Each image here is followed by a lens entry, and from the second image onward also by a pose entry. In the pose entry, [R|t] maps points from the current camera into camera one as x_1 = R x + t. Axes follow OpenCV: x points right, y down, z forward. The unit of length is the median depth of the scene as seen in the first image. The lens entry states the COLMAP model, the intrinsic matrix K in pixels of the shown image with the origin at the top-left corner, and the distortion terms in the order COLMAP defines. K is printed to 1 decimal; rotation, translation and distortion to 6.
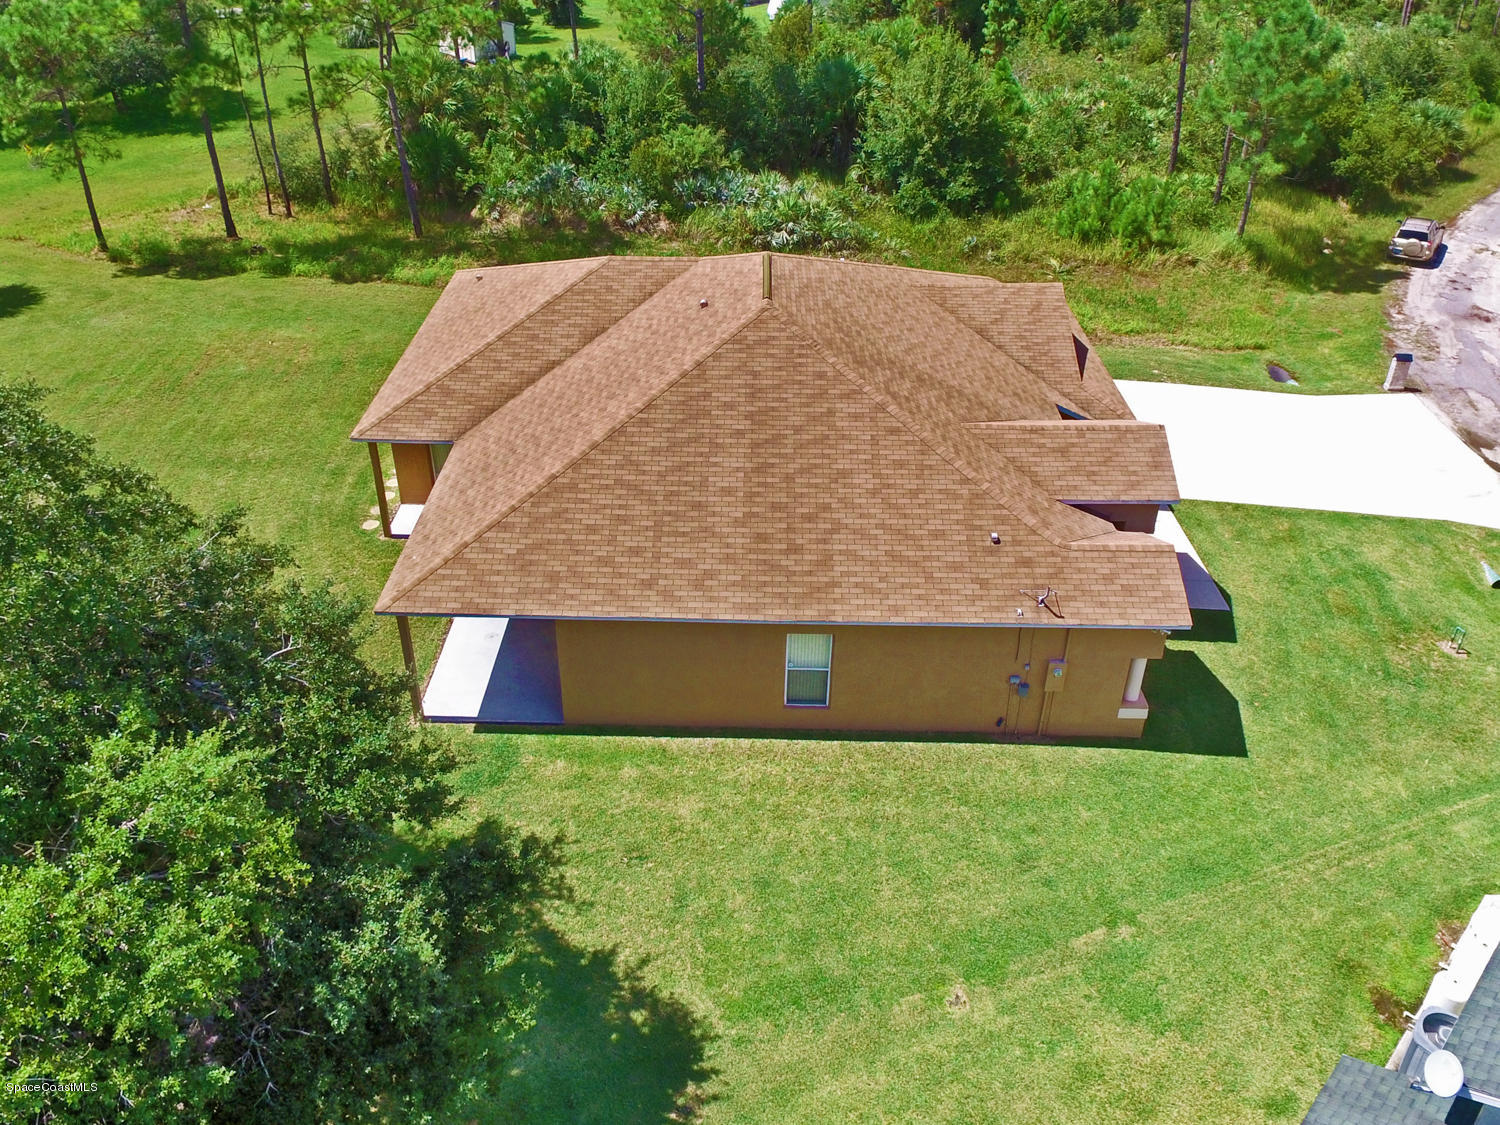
lens RADIAL K [[1164.5, 0, 750.0], [0, 1164.5, 562.5], [0, 0, 1]] dist [0.057299, -0.004708]
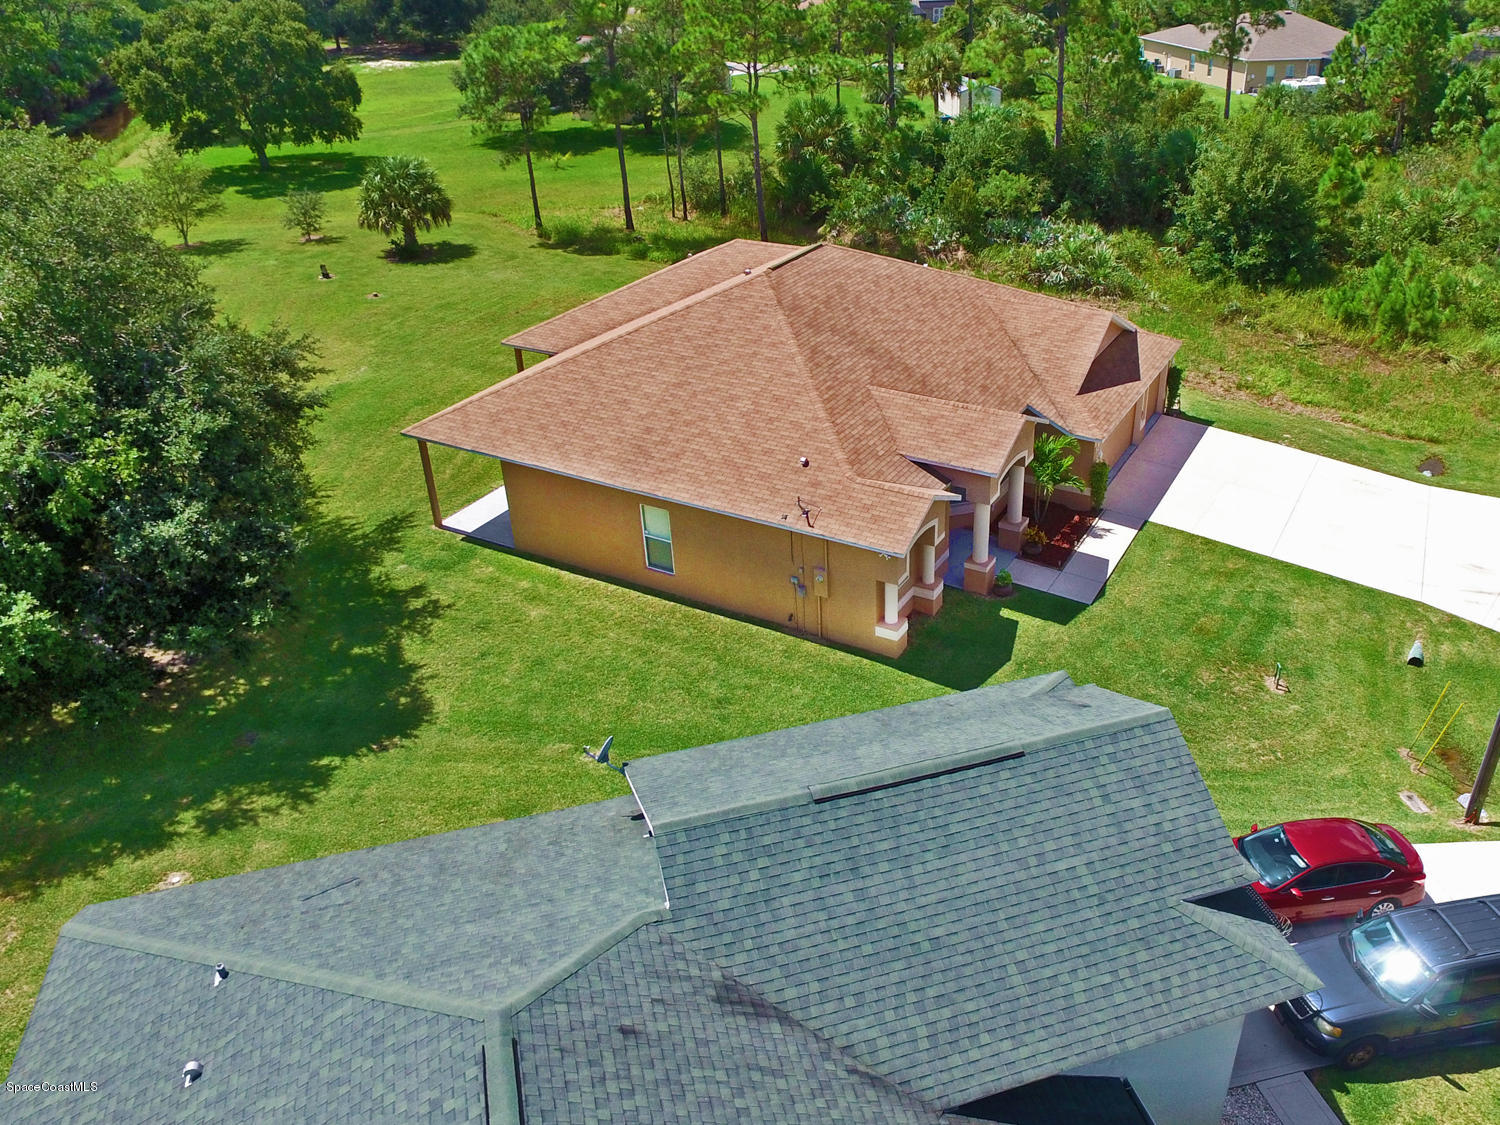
lens RADIAL K [[1217.6, 0, 750.0], [0, 1217.6, 562.5], [0, 0, 1]] dist [-0.096315, 0.005241]
pose [[0.880966, 0.217187, -0.420392, 0.301527], [-0.241048, 0.970506, -0.003744, 0.042068], [0.407180, 0.104633, 0.907335, -0.069799]]
